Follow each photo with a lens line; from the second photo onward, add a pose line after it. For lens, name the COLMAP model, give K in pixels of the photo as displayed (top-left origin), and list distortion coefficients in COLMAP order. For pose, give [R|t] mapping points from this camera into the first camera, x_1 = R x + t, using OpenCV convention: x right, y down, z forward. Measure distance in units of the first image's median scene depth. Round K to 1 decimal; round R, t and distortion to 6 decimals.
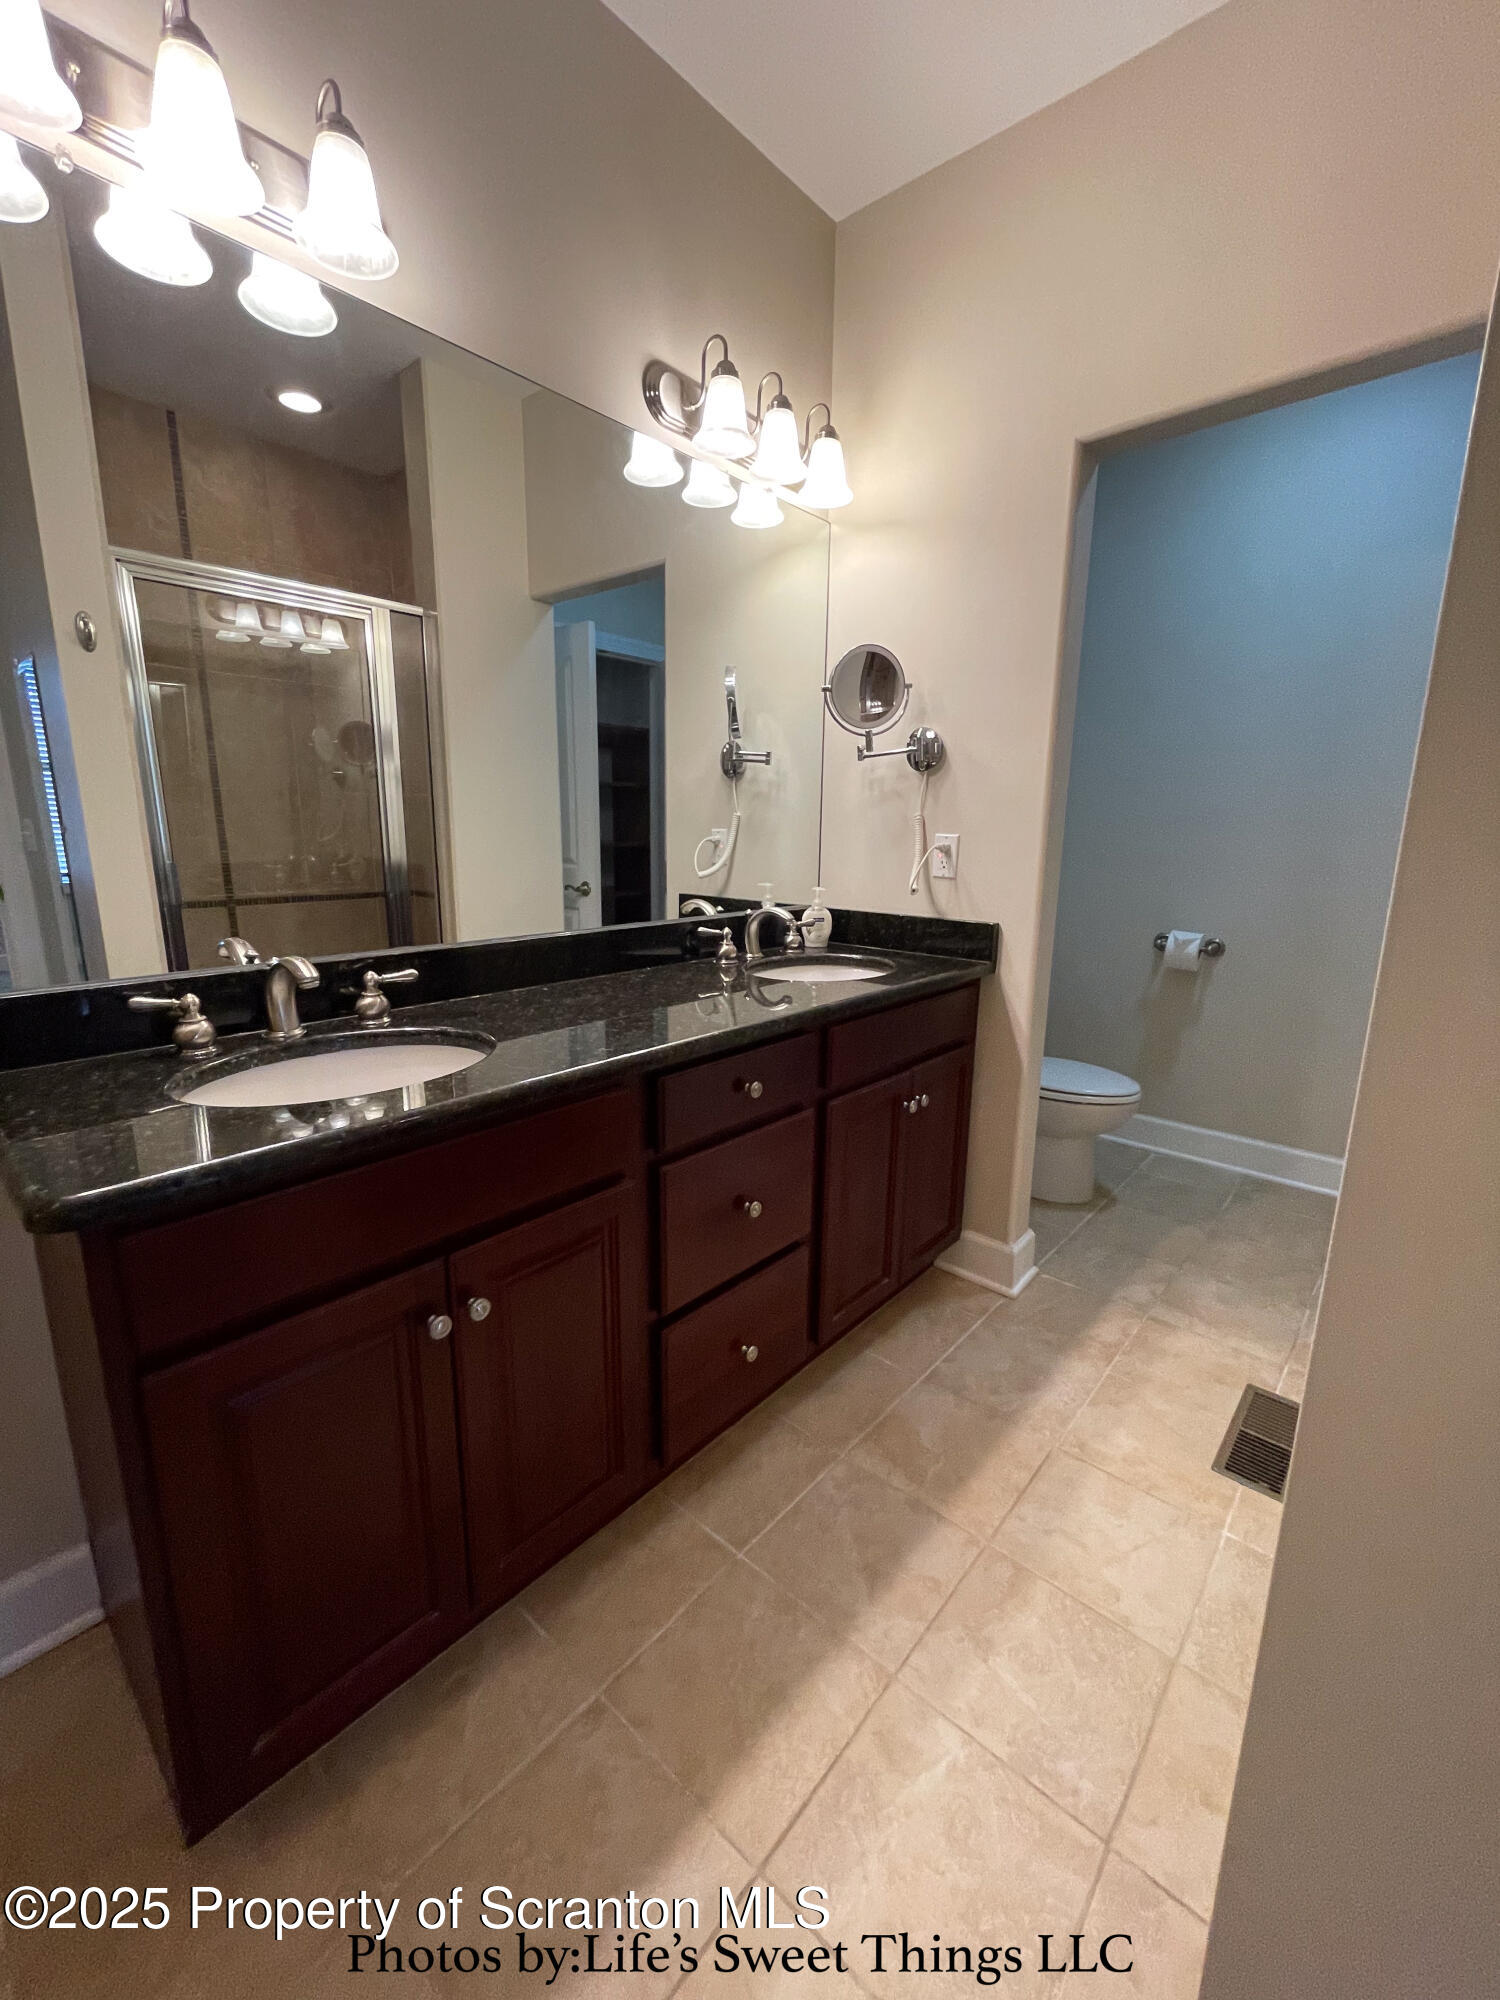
lens RADIAL K [[809.1, 0, 750.5], [0, 809.1, 998.0], [0, 0, 1]] dist [-0.002373, -0.000093]
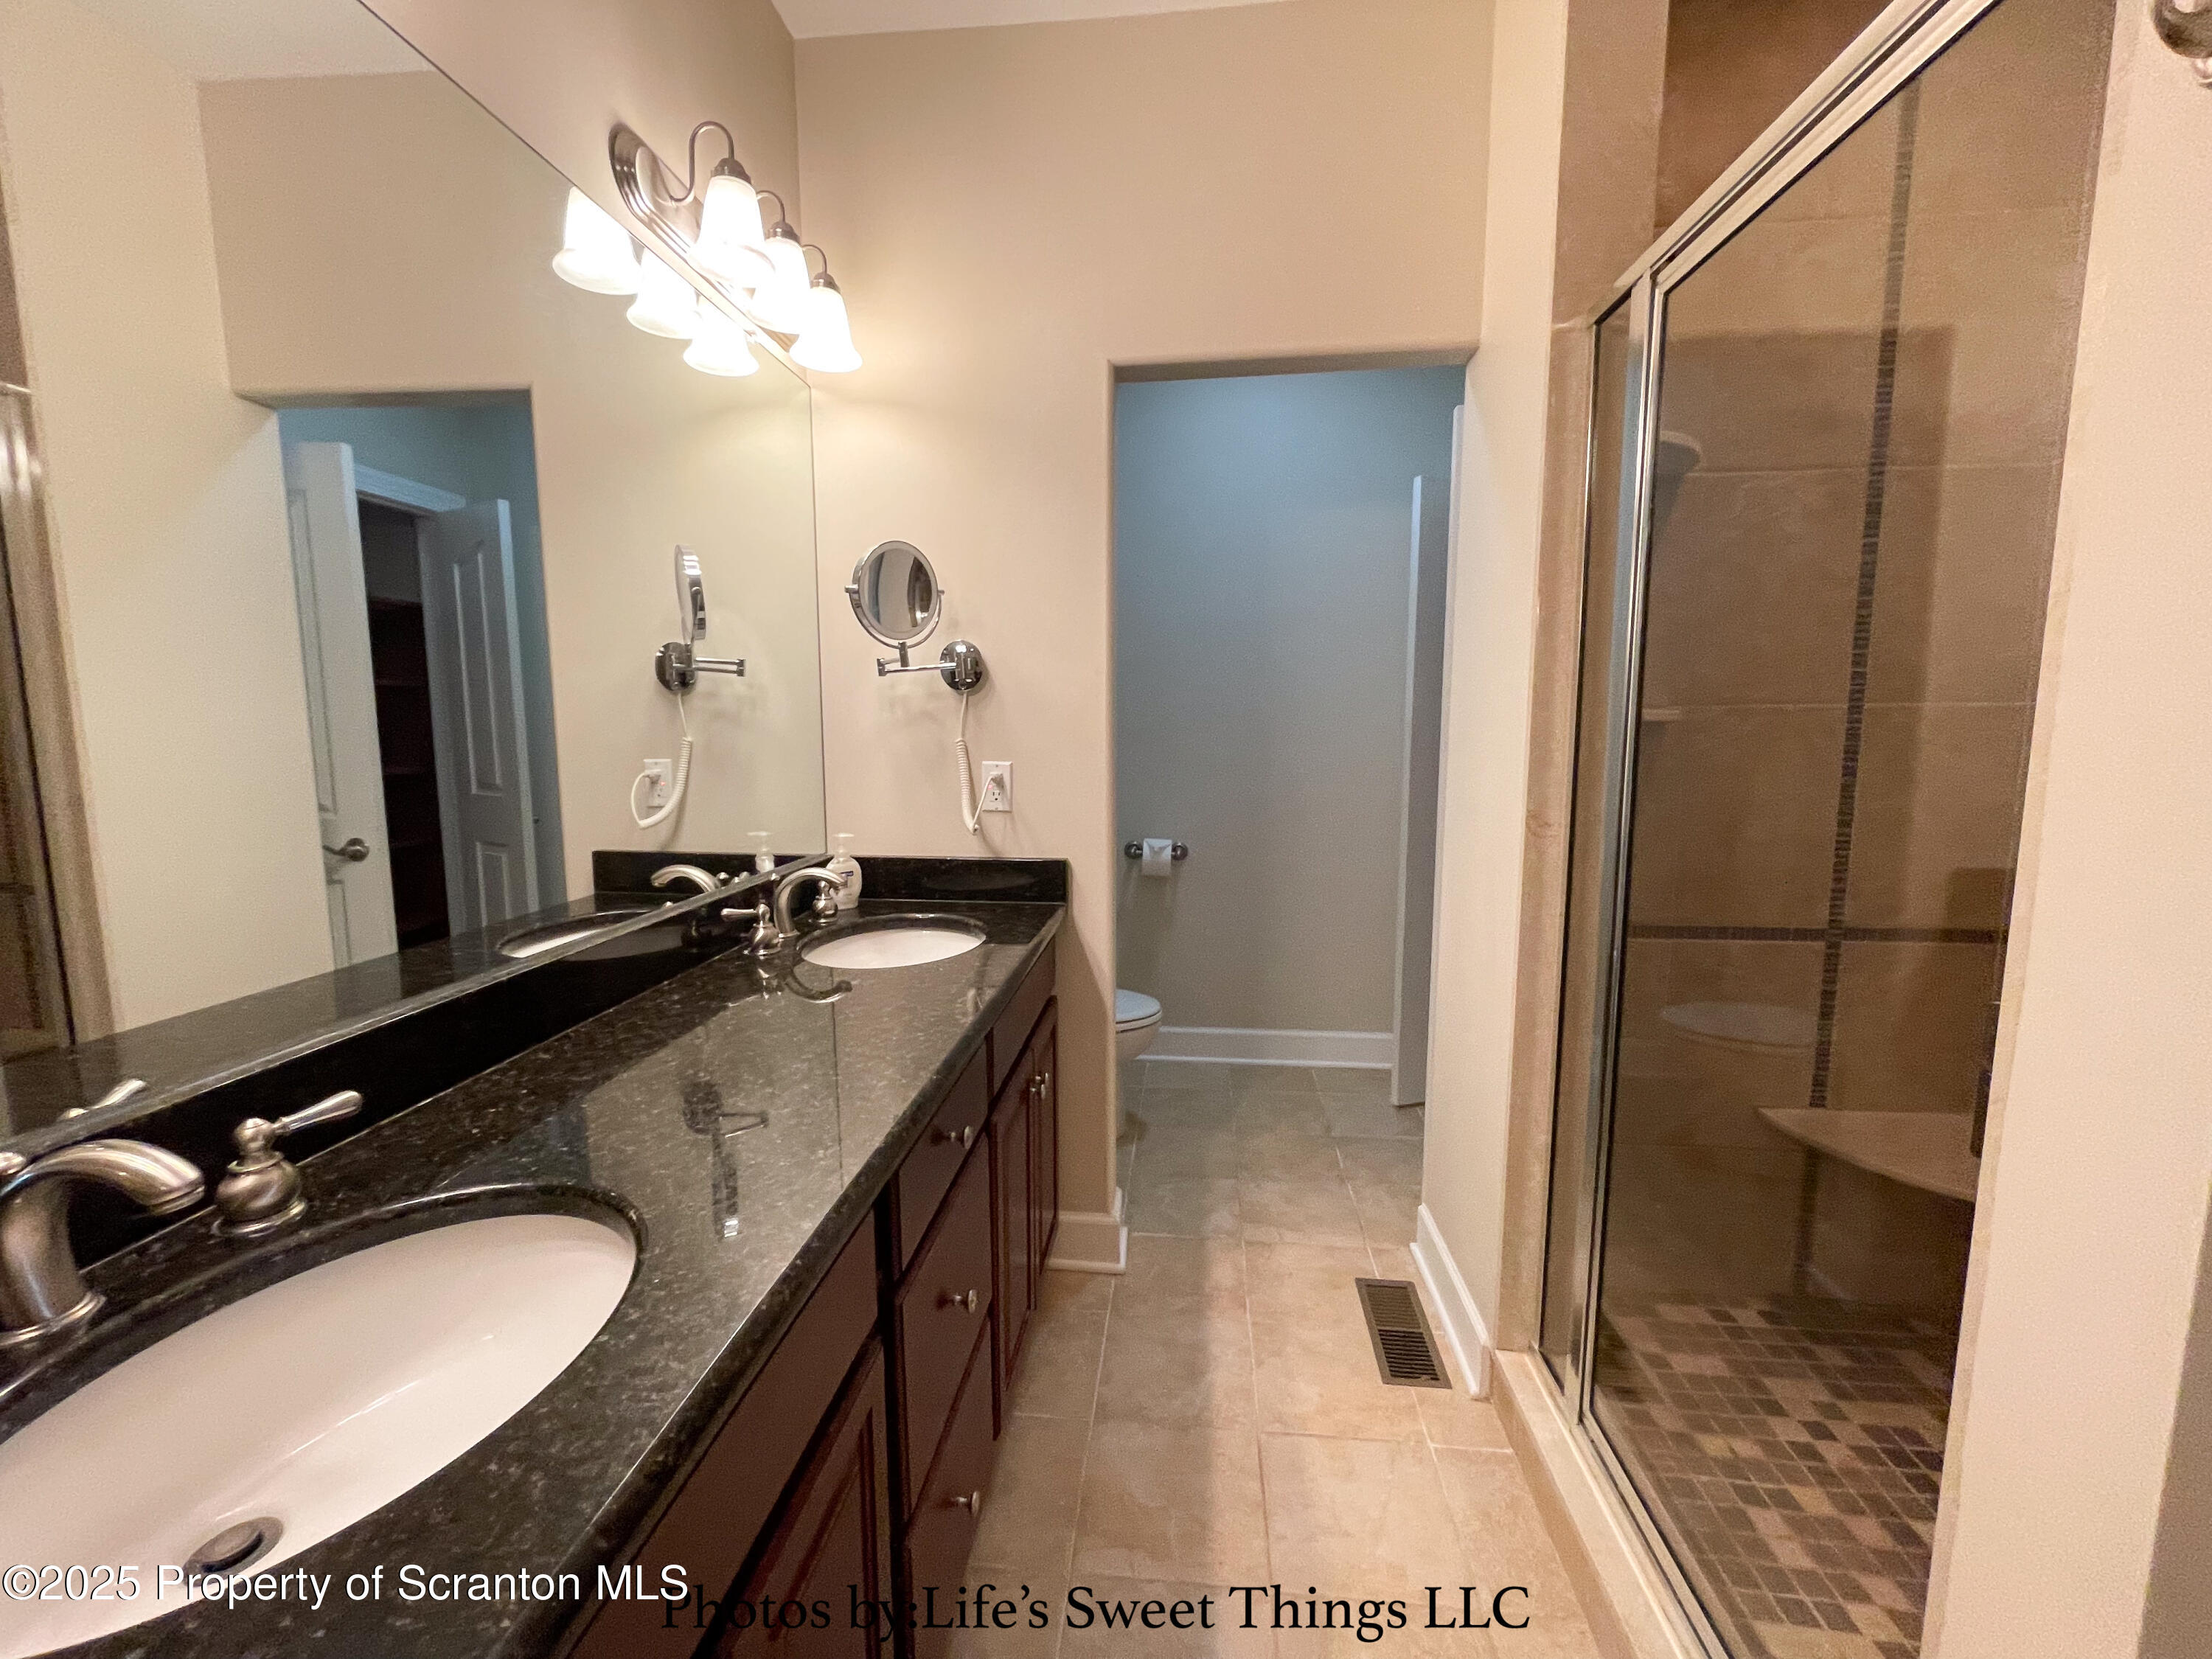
lens RADIAL K [[894.9, 0, 1106.0], [0, 894.9, 829.5], [0, 0, 1]] dist [-0.002373, -0.000093]
pose [[0.813682, -0.083705, 0.575253, -0.218890], [0.132392, 0.990257, -0.043173, -0.073059], [-0.566034, 0.111288, 0.816836, 0.156021]]
